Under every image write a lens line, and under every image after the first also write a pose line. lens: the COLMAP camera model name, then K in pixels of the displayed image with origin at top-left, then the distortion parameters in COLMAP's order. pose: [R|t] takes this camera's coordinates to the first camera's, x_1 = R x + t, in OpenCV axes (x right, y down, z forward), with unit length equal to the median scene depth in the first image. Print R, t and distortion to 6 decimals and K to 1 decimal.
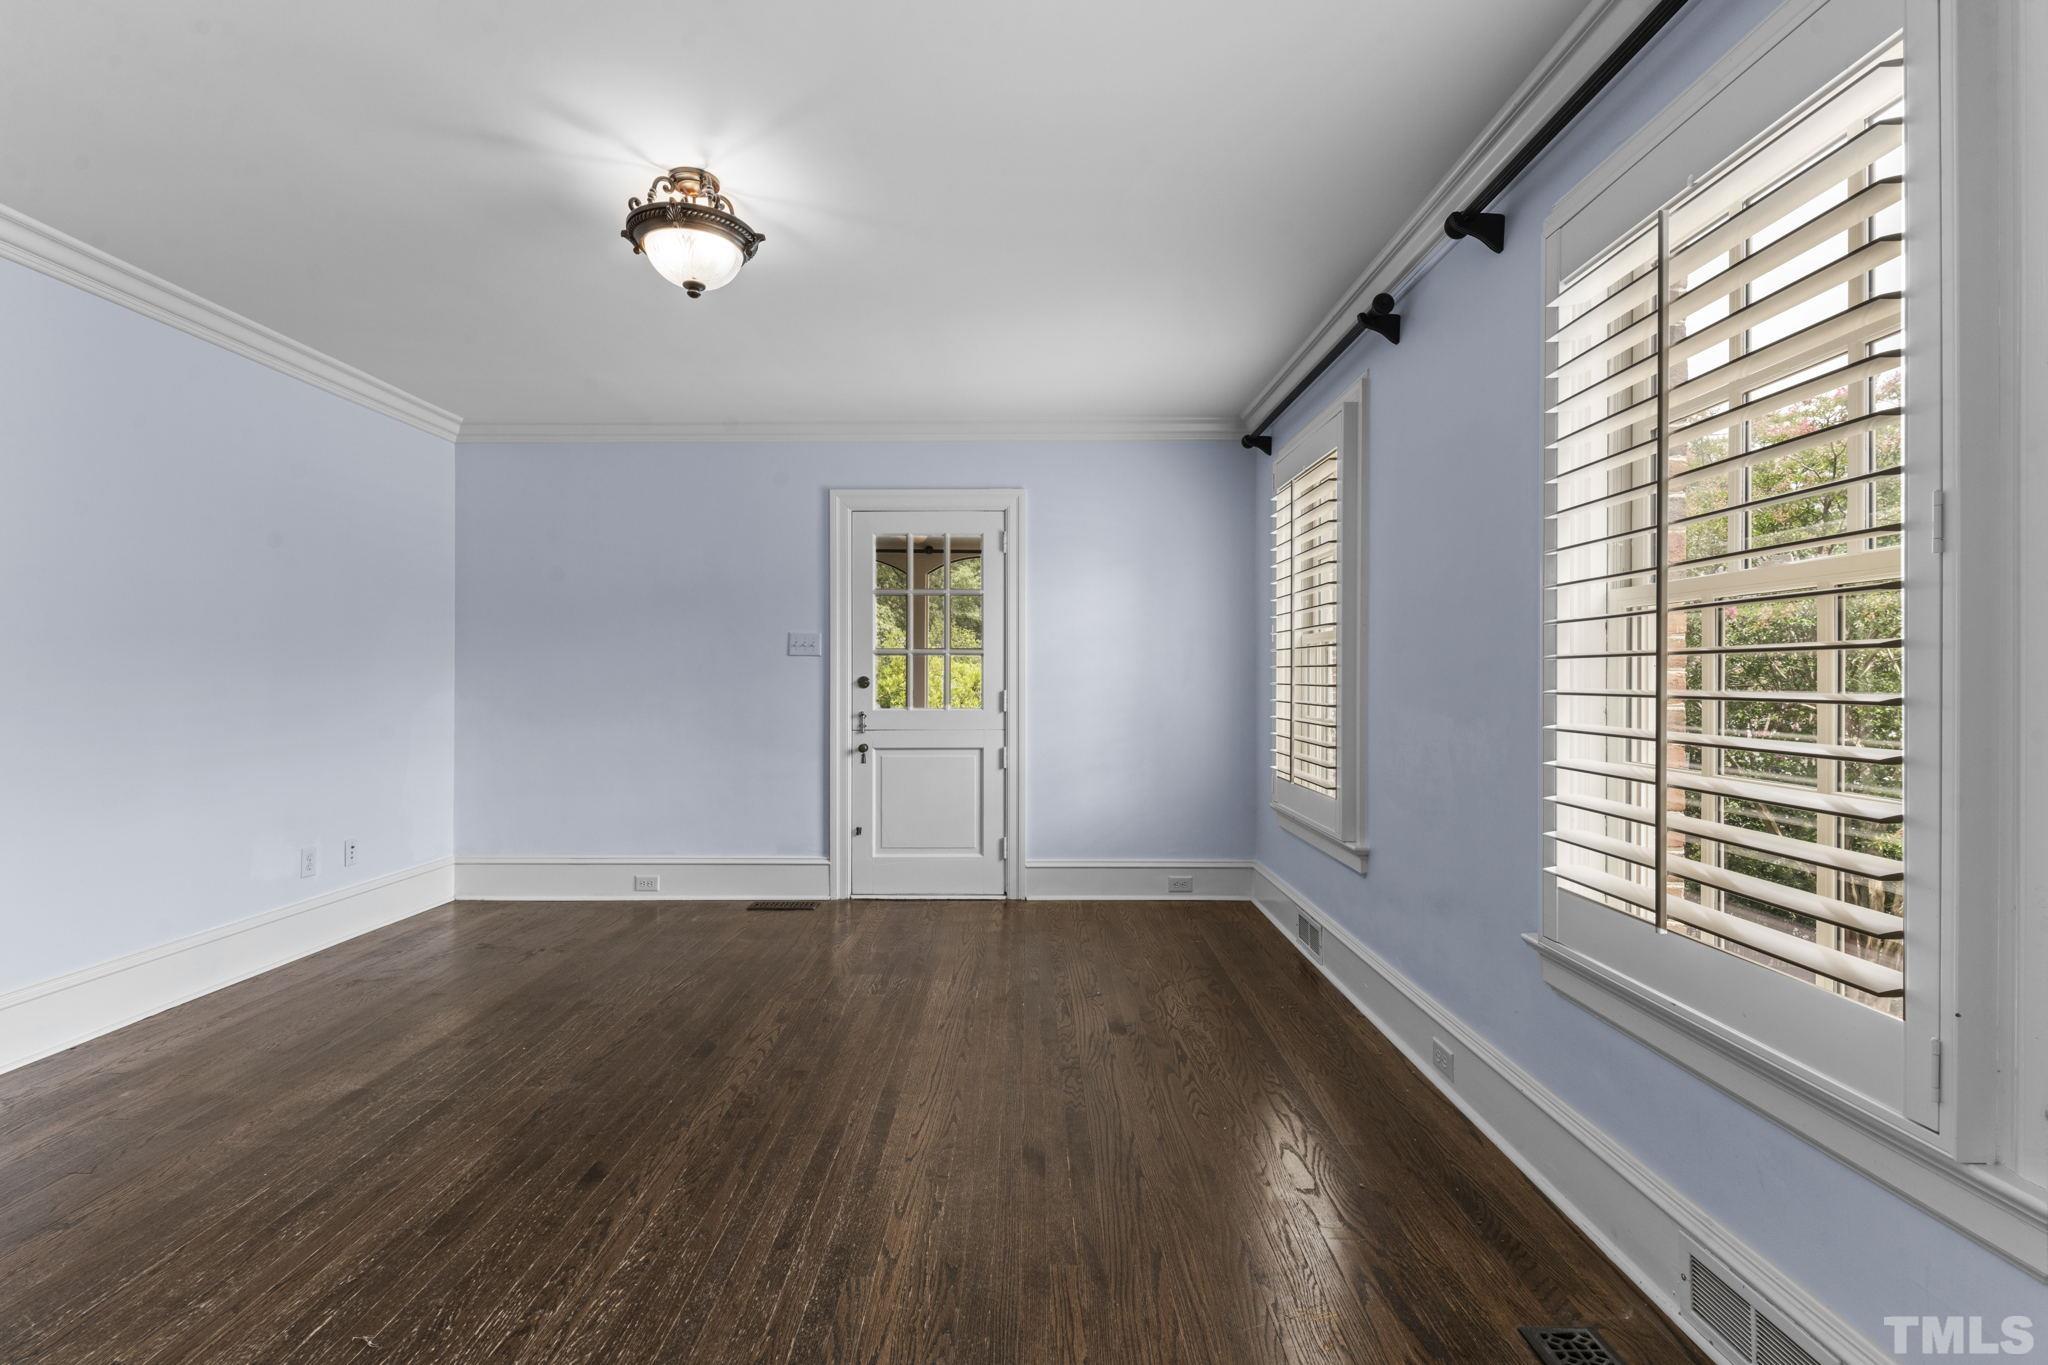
lens RADIAL K [[951.1, 0, 1015.9], [0, 951.1, 675.0], [0, 0, 1]] dist [0.003937, -0.000407]
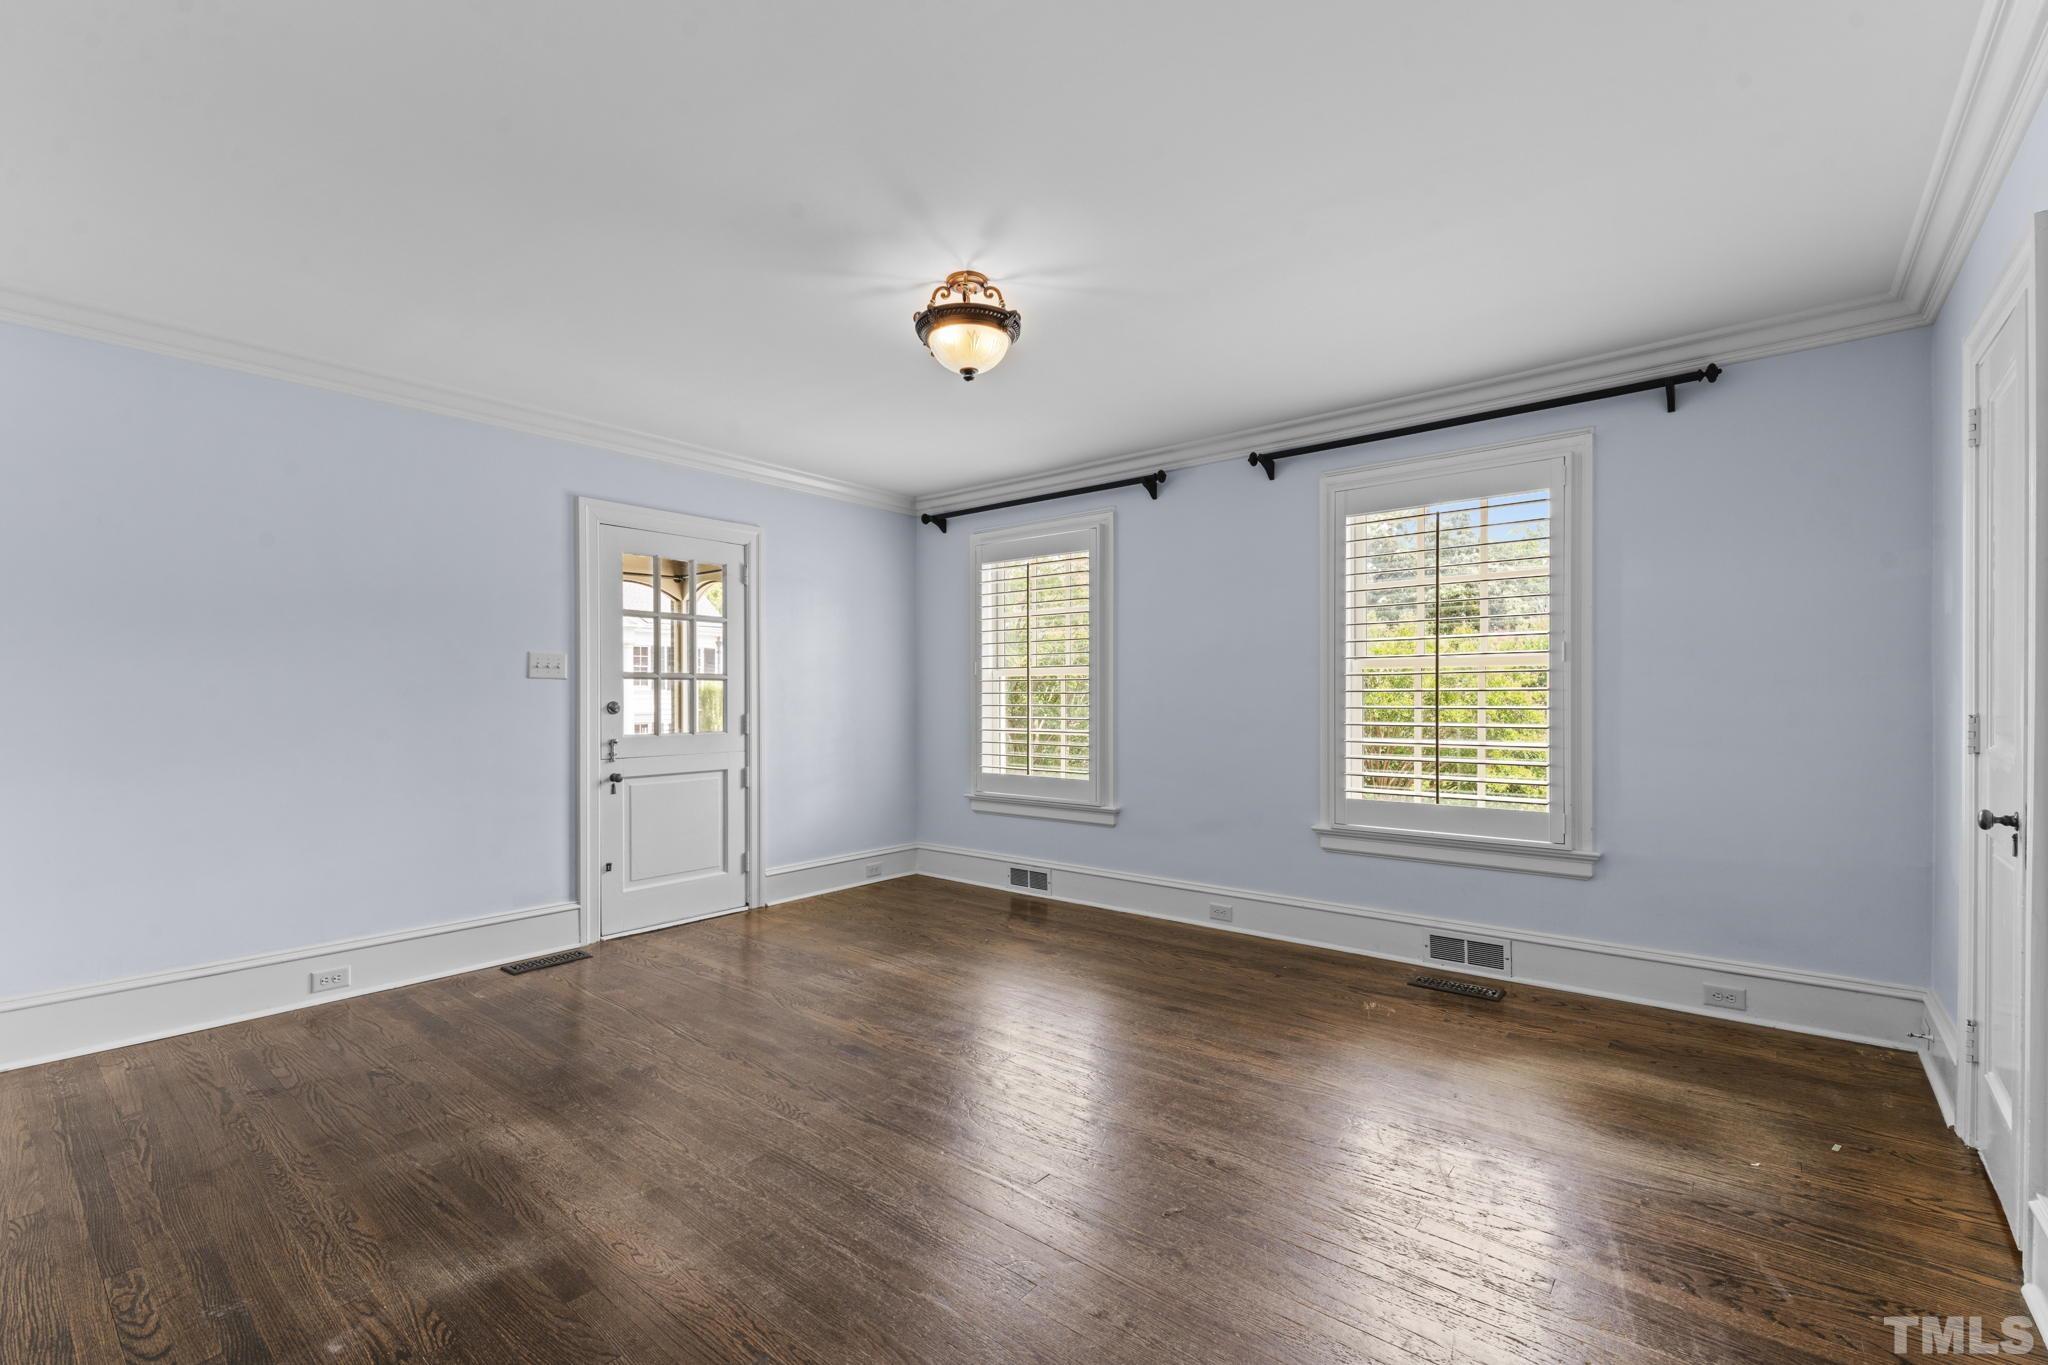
lens RADIAL K [[887.0, 0, 1024.8], [0, 887.0, 694.9], [0, 0, 1]] dist [0.005596, -0.000145]
pose [[0.622456, 0.000694, 0.782655, -0.596980], [0.002386, 0.999993, -0.002784, -0.001667], [-0.782651, 0.003600, 0.622450, 0.135382]]
